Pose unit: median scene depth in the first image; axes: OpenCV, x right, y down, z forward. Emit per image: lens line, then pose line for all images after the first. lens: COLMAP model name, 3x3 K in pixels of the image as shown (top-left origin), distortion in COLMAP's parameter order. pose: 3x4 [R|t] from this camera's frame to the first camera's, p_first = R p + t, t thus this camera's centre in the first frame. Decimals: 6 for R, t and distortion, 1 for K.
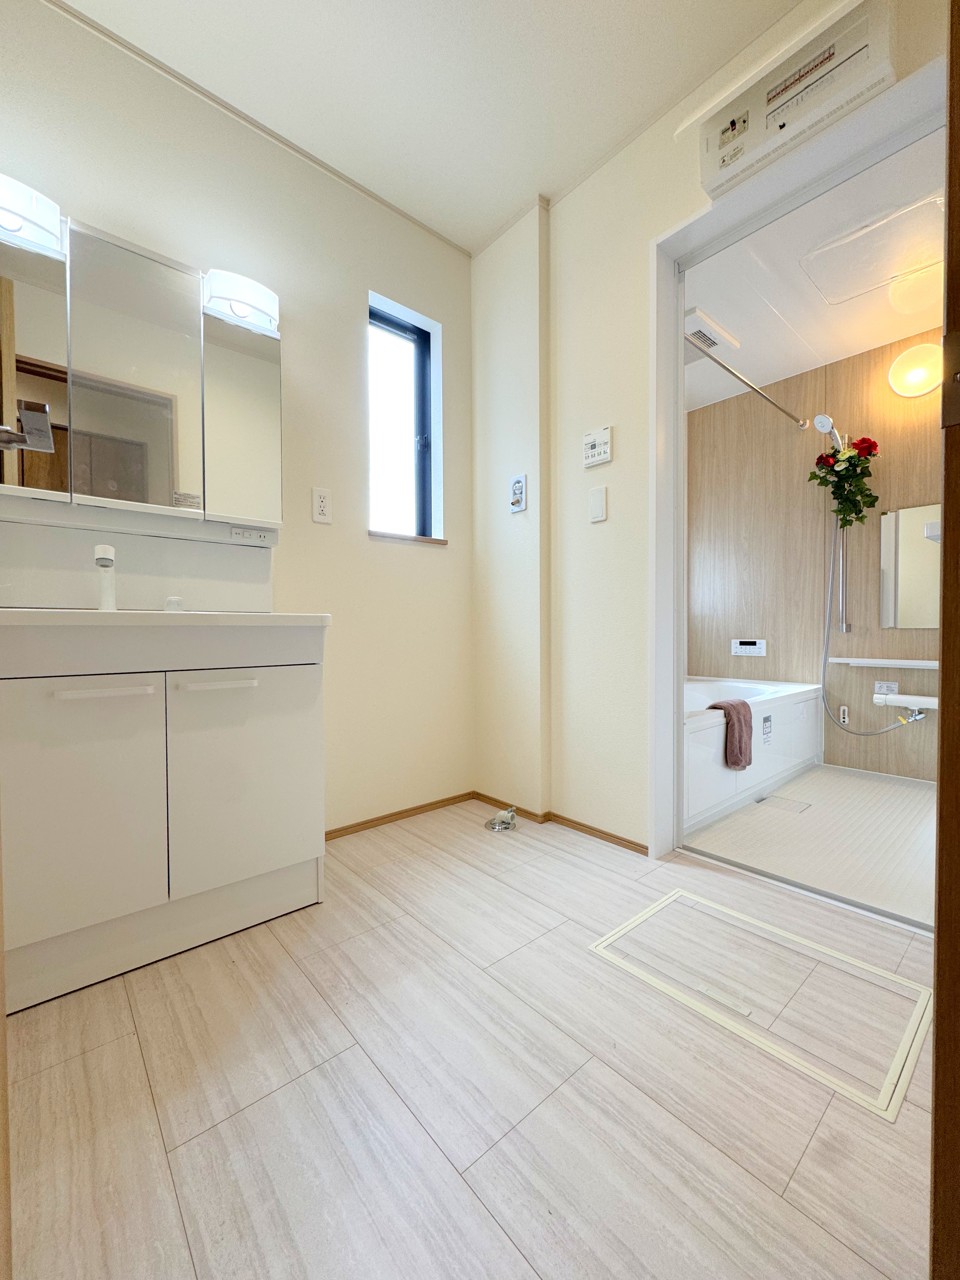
lens RADIAL K [[512.3, 0, 480.0], [0, 512.3, 640.0], [0, 0, 1]] dist [-0.000302, 0.000079]
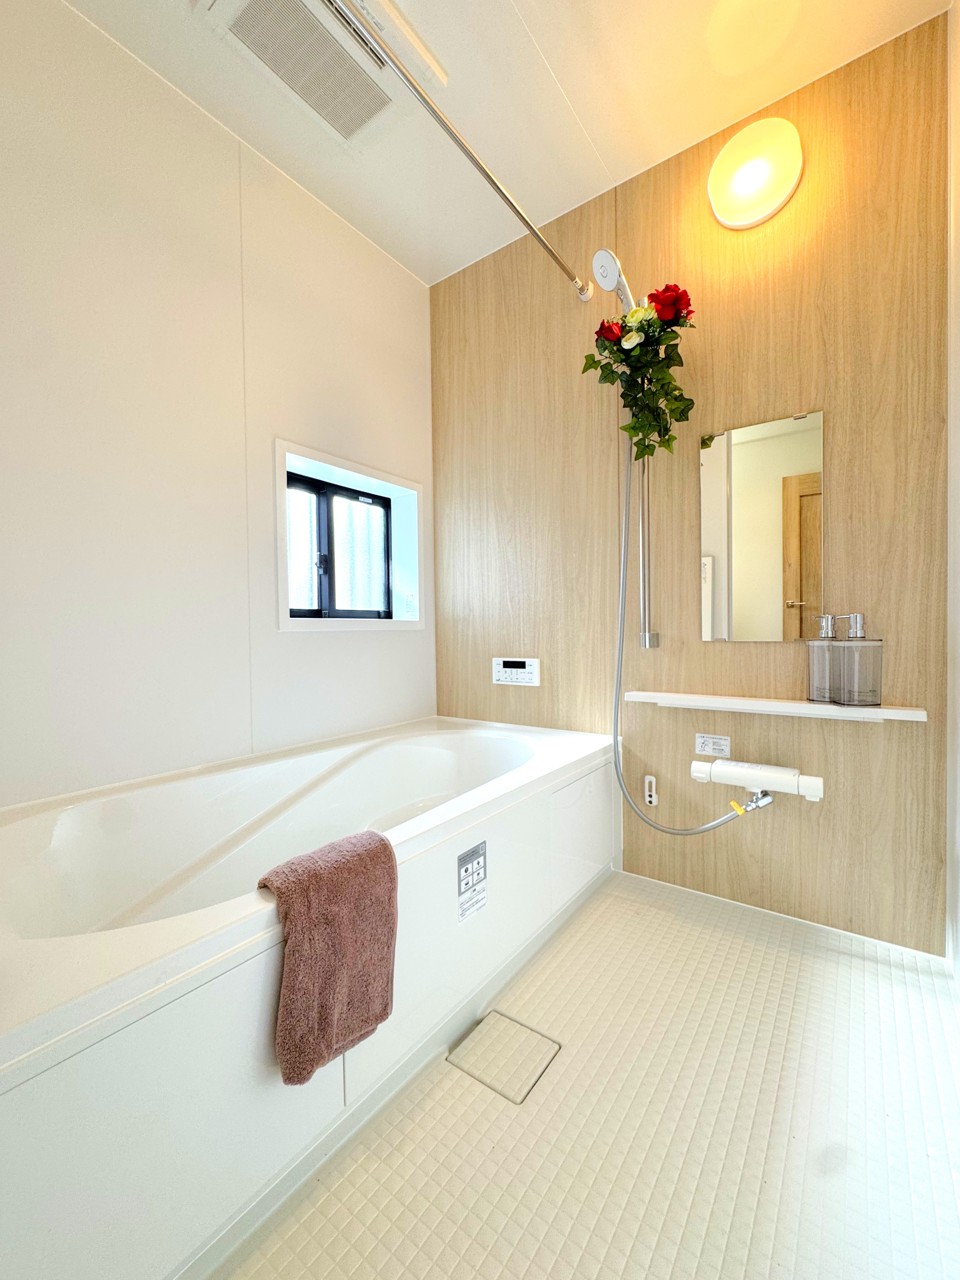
lens RADIAL K [[517.4, 0, 480.0], [0, 517.4, 640.0], [0, 0, 1]] dist [-0.001045, 0.000116]
pose [[0.975075, -0.012122, 0.221545, 0.410288], [0.012774, 0.999917, -0.001510, -0.025853], [-0.221508, 0.004303, 0.975149, 0.490220]]
